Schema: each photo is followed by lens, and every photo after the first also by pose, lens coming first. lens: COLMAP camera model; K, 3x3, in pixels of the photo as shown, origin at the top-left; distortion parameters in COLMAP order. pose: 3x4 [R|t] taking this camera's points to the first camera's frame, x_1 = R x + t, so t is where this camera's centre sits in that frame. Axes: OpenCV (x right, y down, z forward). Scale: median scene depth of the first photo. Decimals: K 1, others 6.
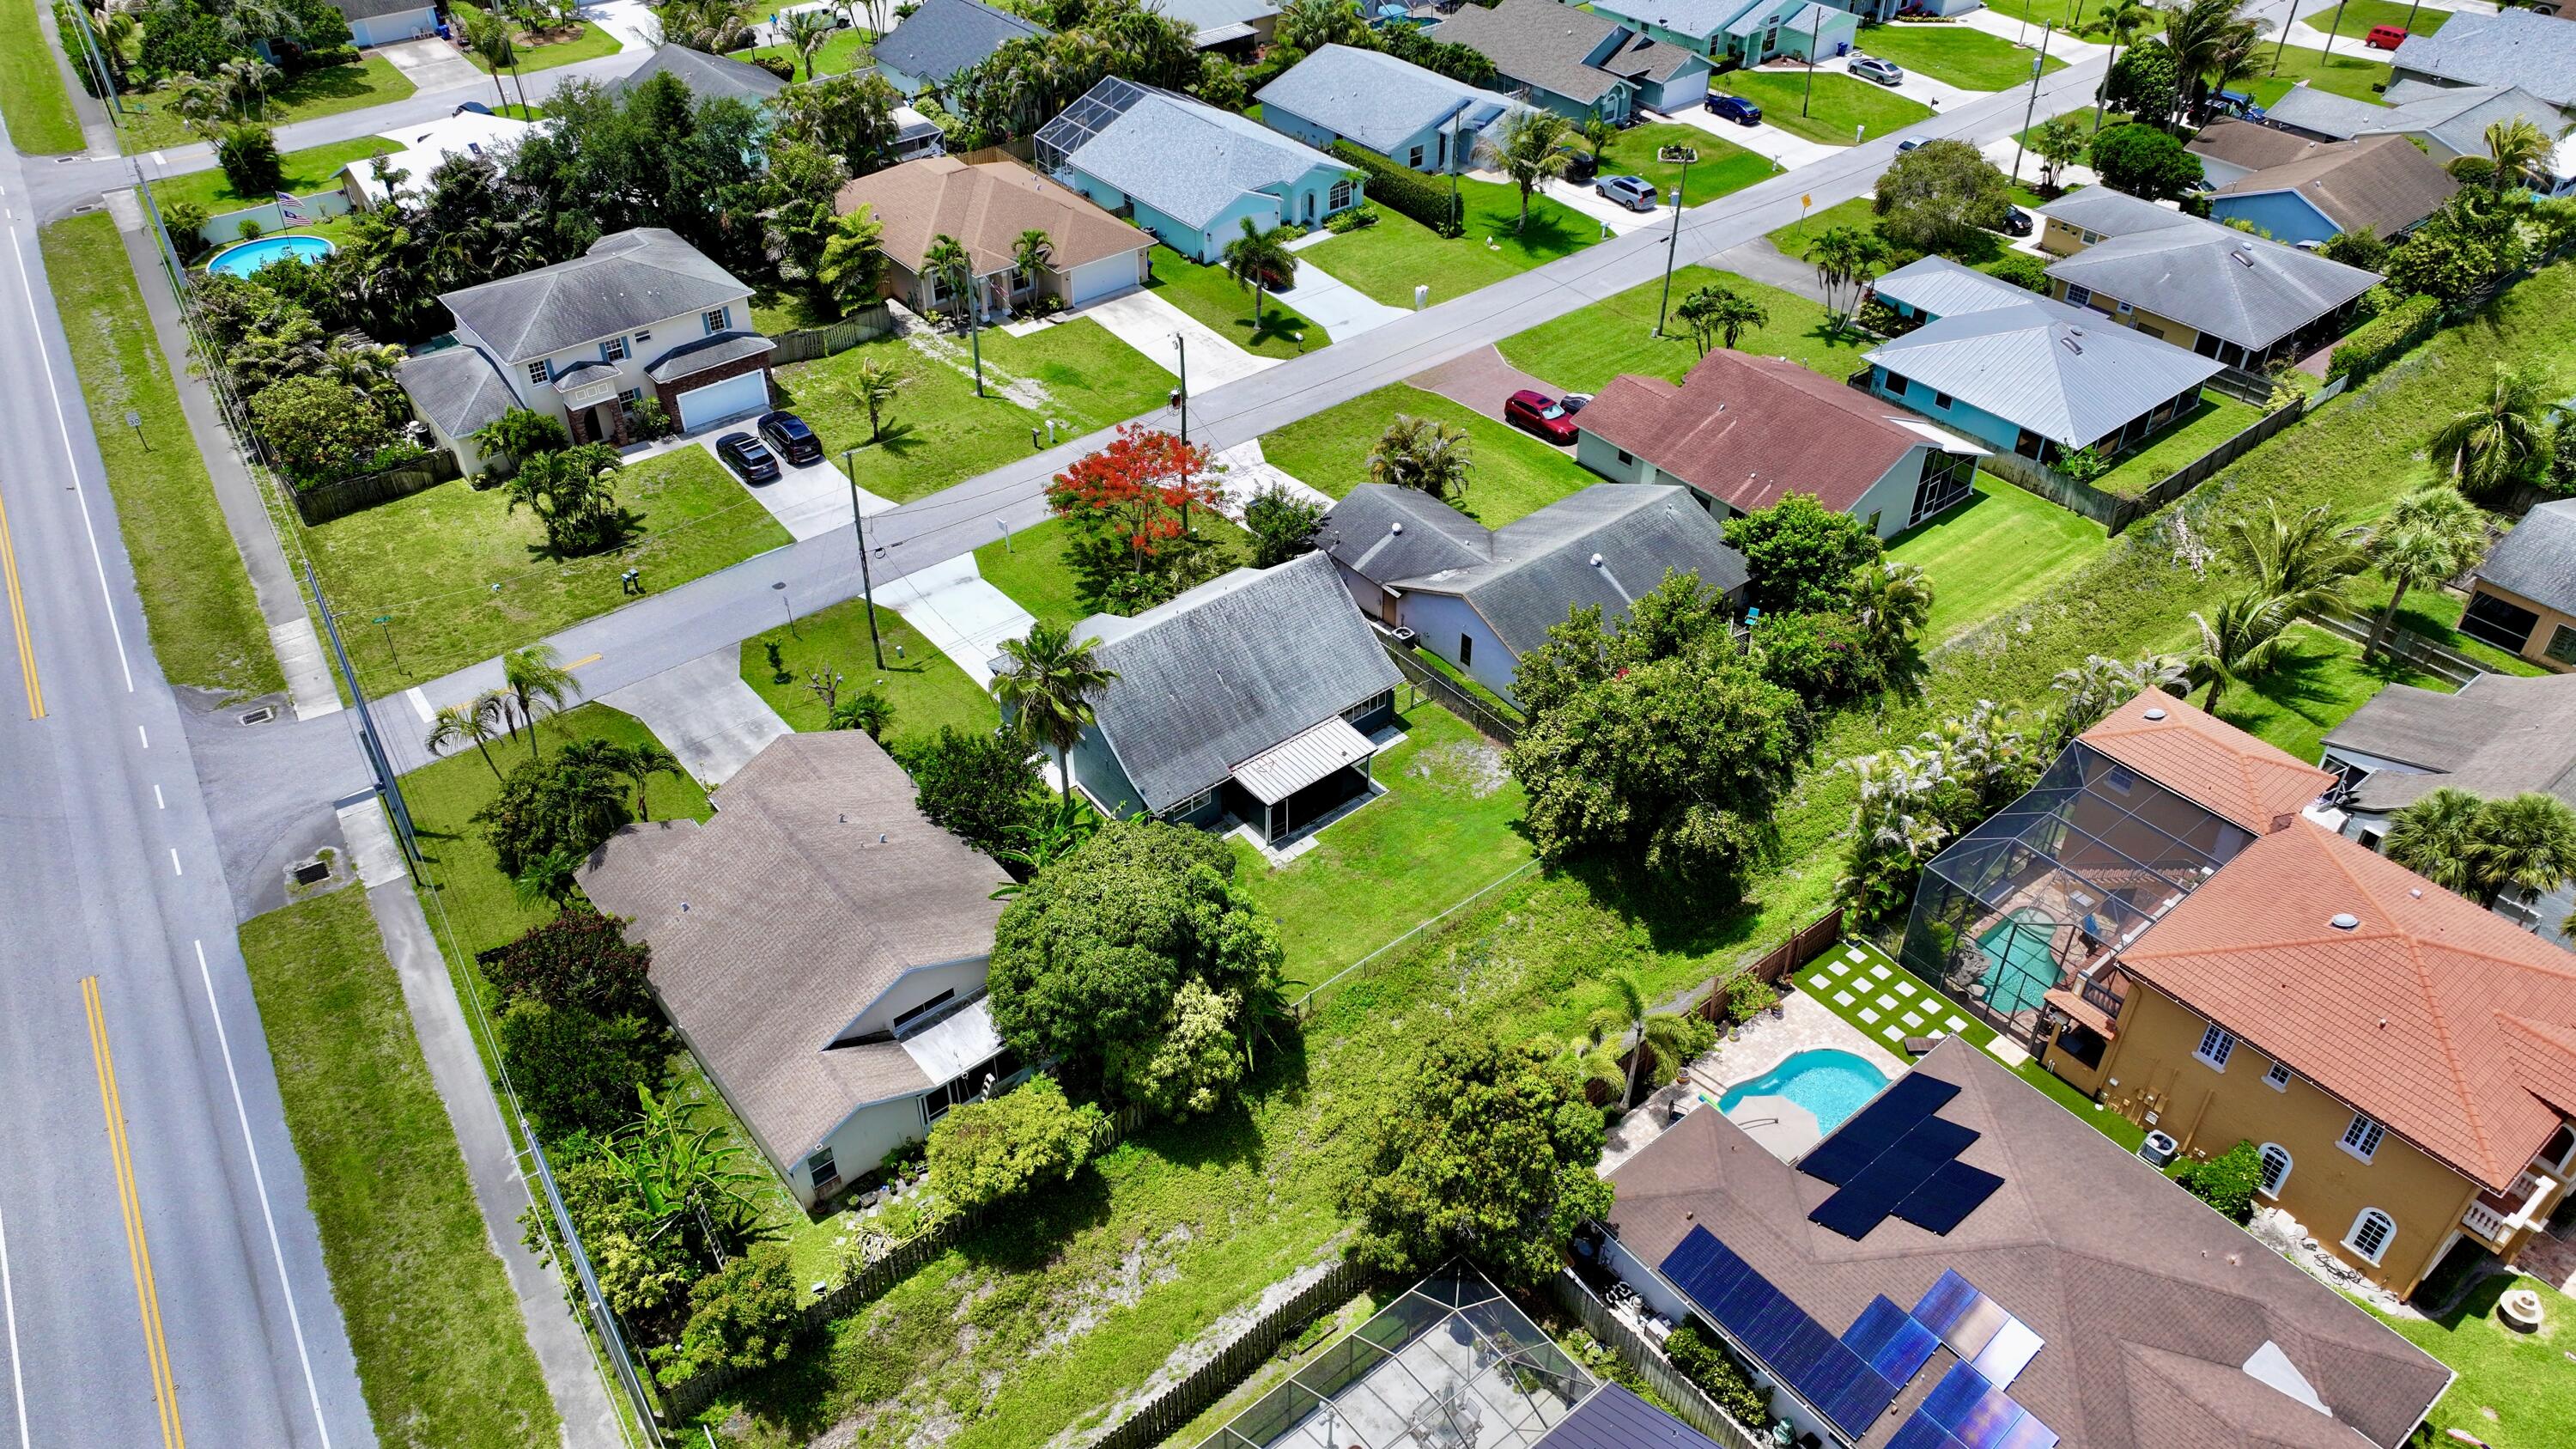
lens RADIAL K [[1801.3, 0, 1297.5], [0, 1801.3, 718.4], [0, 0, 1]] dist [0.005297, 0.002907]
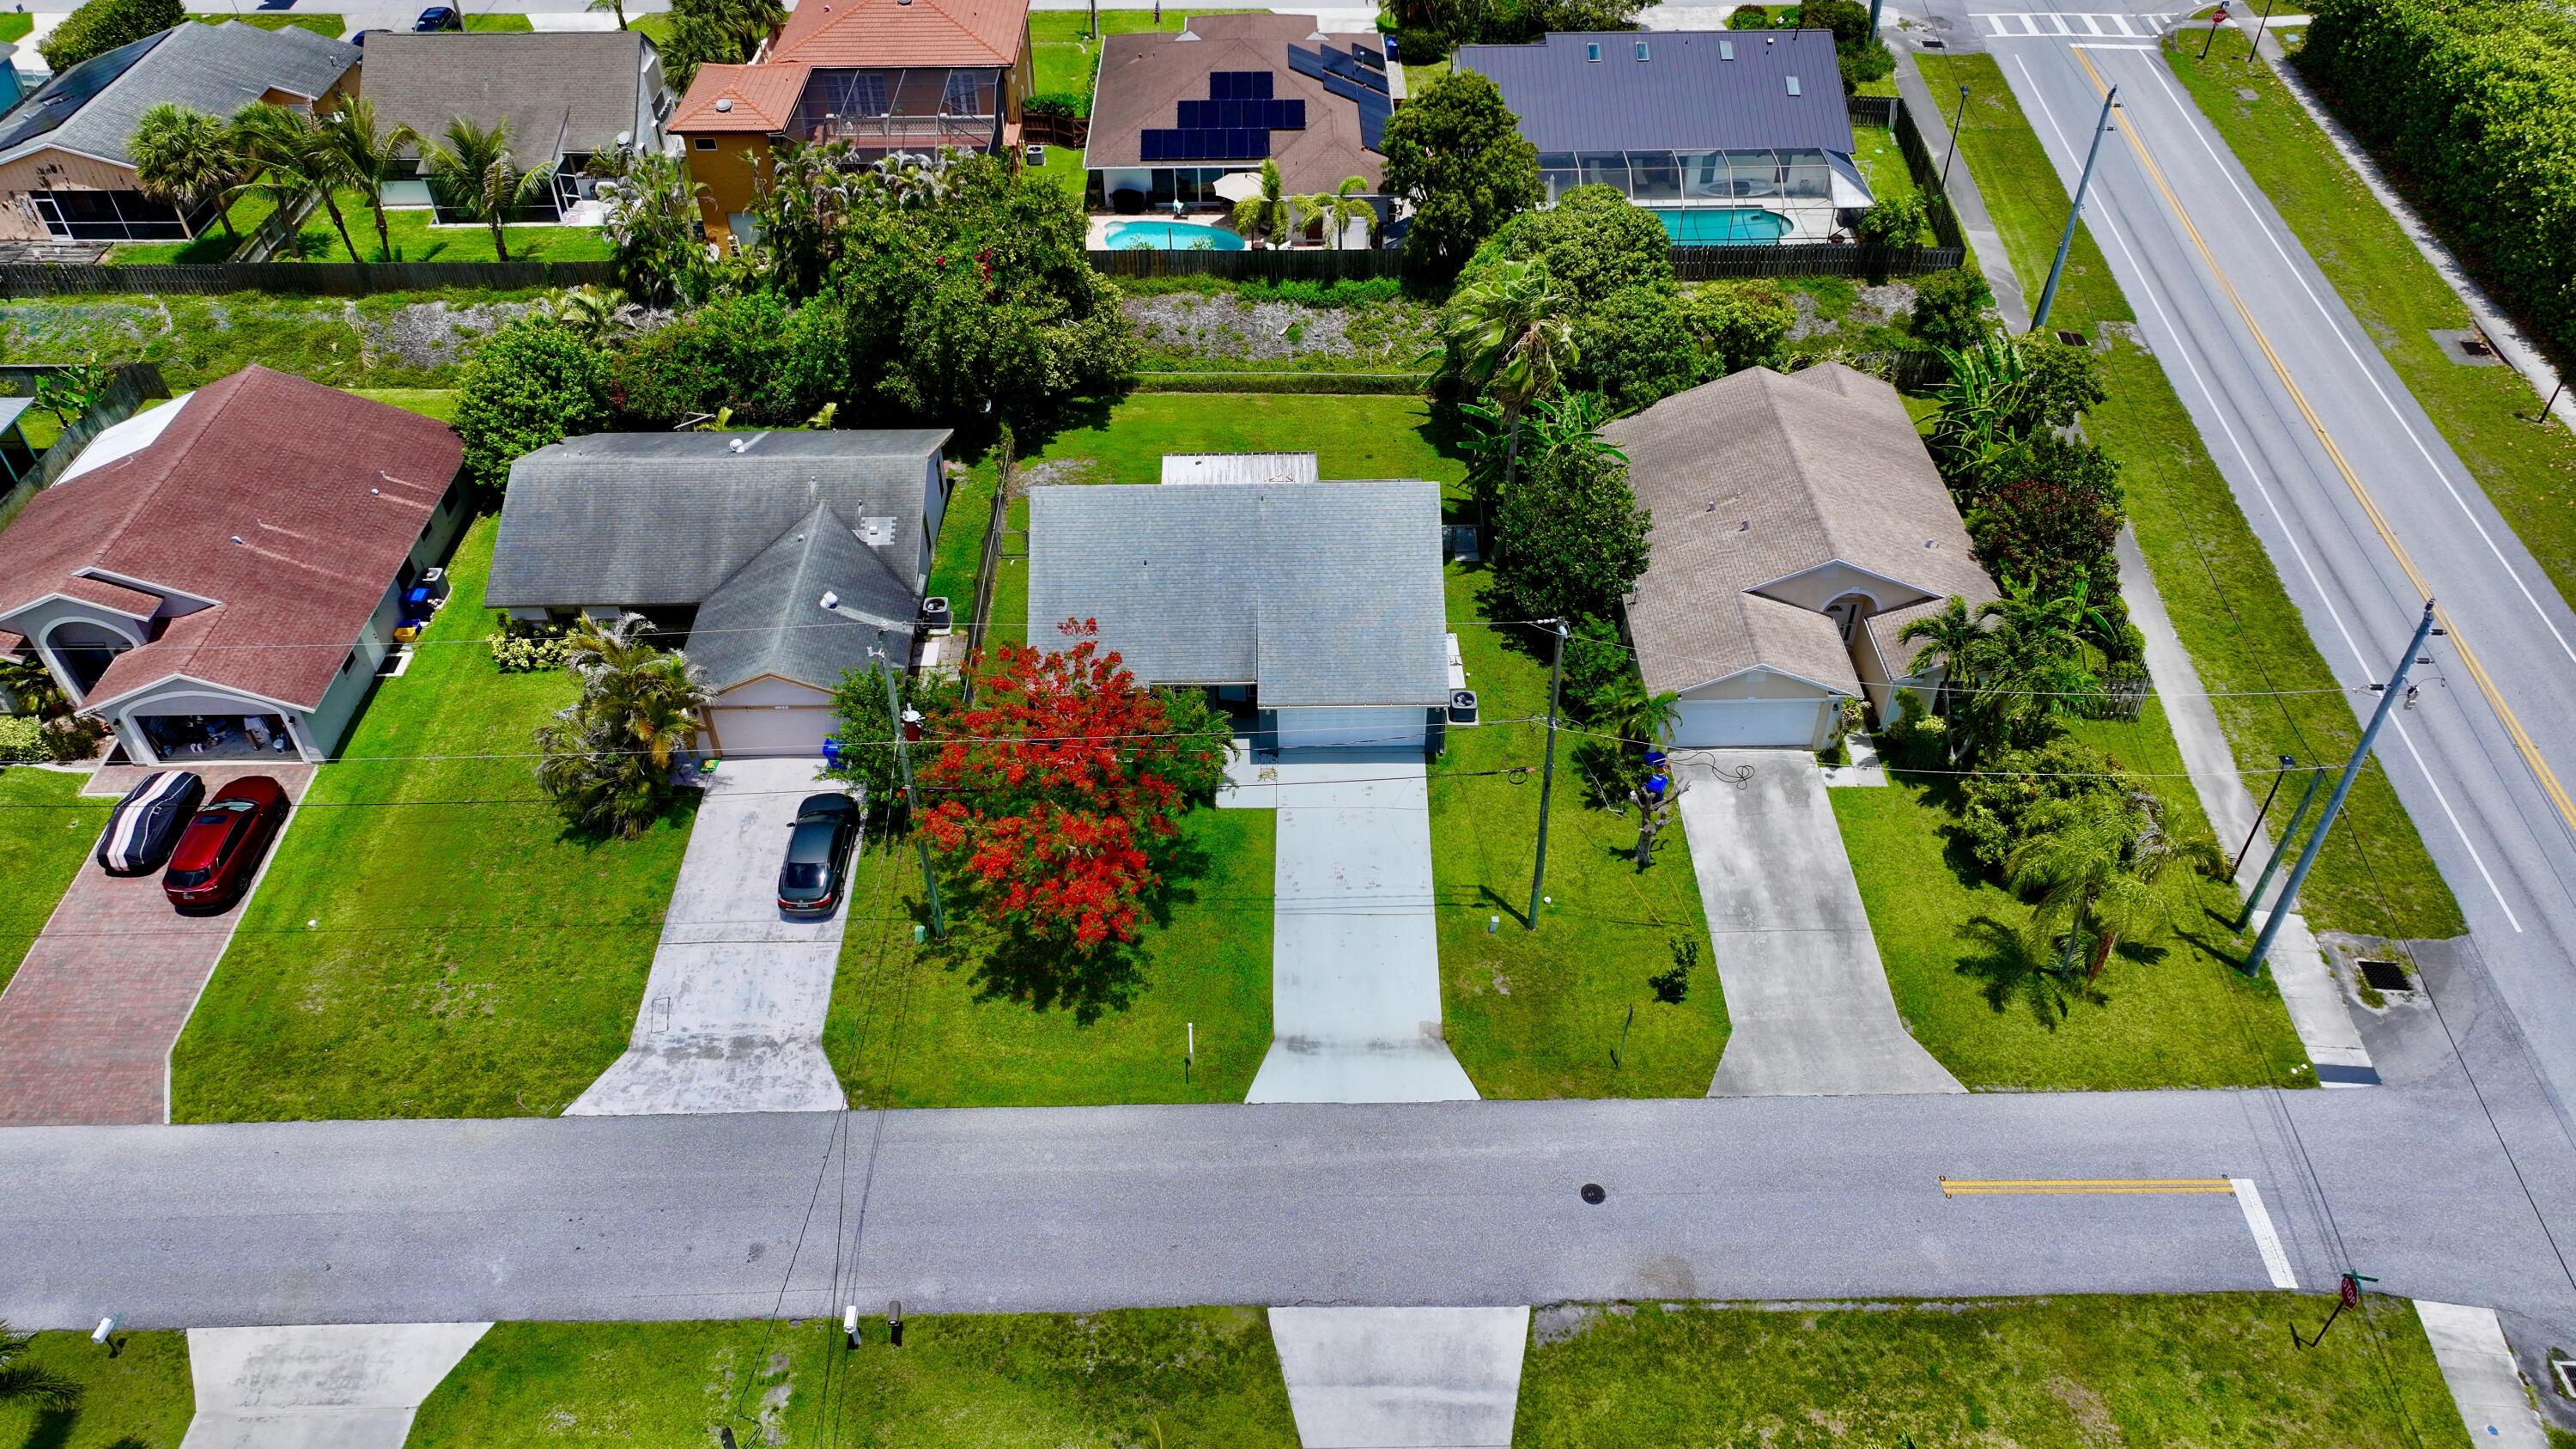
lens RADIAL K [[1807.9, 0, 1297.6], [0, 1807.9, 712.2], [0, 0, 1]] dist [0.003680, 0.009660]
pose [[-0.786408, -0.404478, 0.466862, -0.366685], [0.381441, 0.276498, 0.882072, -0.546370], [-0.485865, 0.871749, -0.063156, 0.853774]]
